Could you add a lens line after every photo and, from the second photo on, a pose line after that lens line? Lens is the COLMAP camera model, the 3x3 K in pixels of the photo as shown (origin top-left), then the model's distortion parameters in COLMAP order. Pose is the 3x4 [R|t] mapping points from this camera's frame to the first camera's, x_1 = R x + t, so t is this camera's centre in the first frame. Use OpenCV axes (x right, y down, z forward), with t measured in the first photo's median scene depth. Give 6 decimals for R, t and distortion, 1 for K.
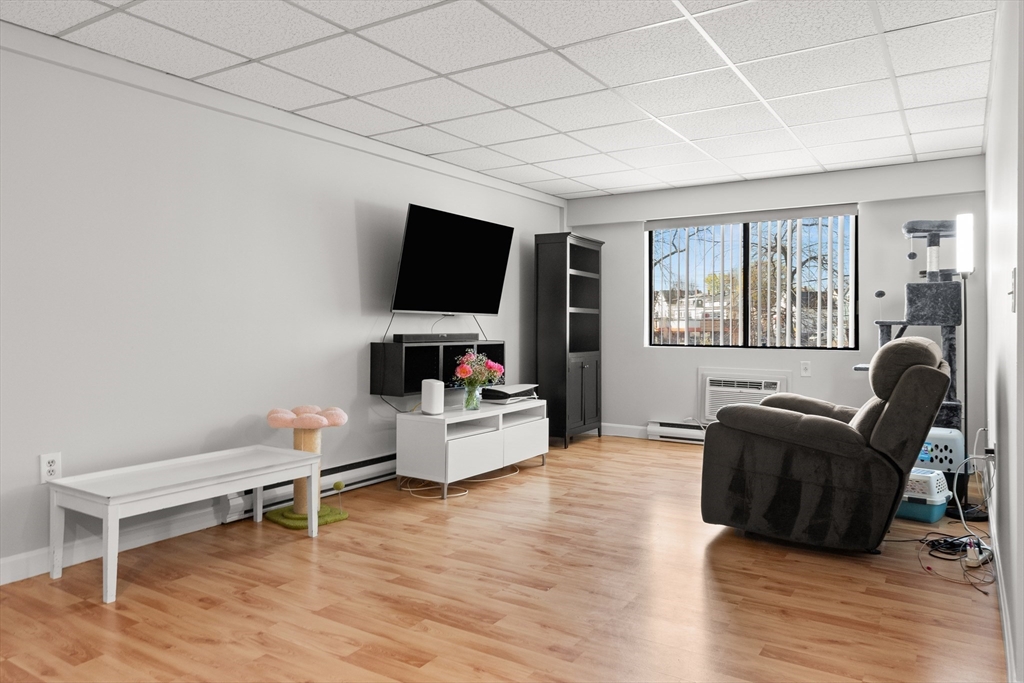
lens RADIAL K [[696.5, 0, 512.0], [0, 696.5, 341.5], [0, 0, 1]] dist [0.007679, 0.002225]
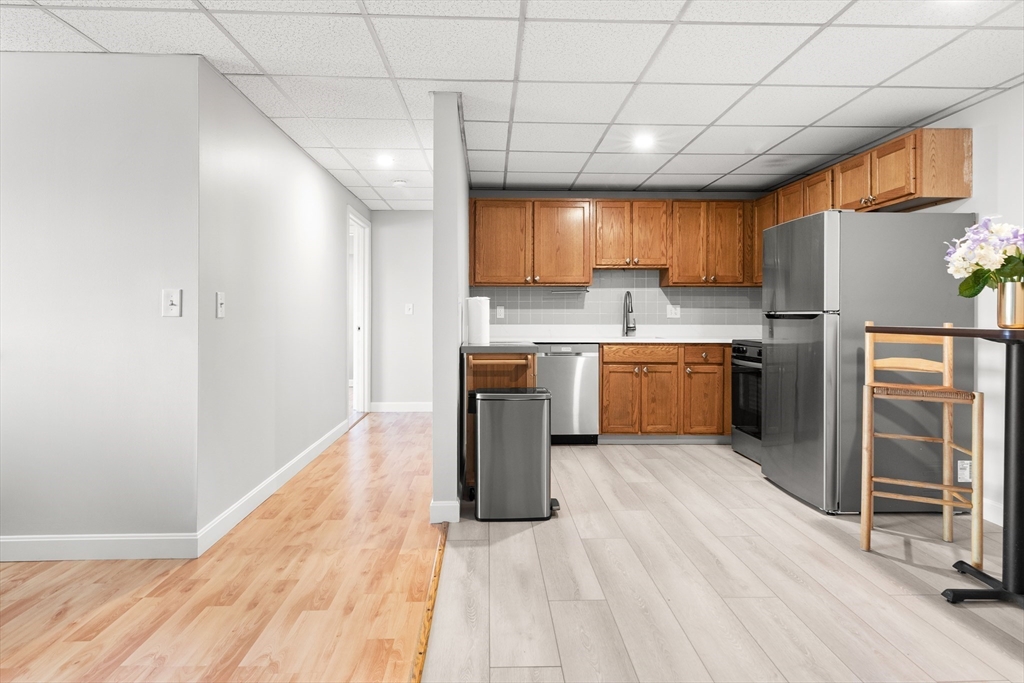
lens RADIAL K [[576.7, 0, 511.6], [0, 576.7, 316.6], [0, 0, 1]] dist [0.006382, 0.000258]
pose [[-0.572333, -0.003254, 0.820015, -0.502905], [0.018993, 0.999671, 0.017223, -0.029652], [-0.819801, 0.025432, -0.572083, 0.670781]]
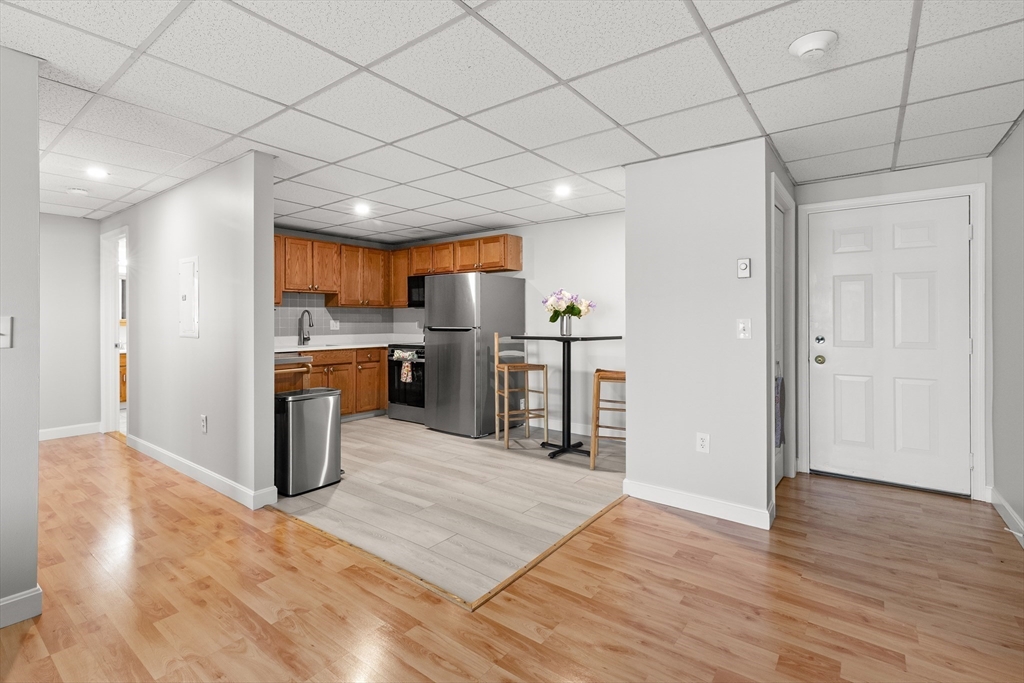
lens RADIAL K [[471.9, 0, 510.9], [0, 471.9, 319.6], [0, 0, 1]] dist [0.006156, -0.000557]
pose [[-0.996705, 0.002446, 0.081076, -0.231822], [0.004420, 0.999698, 0.024171, -0.070478], [-0.080992, 0.024450, -0.996415, 1.118598]]
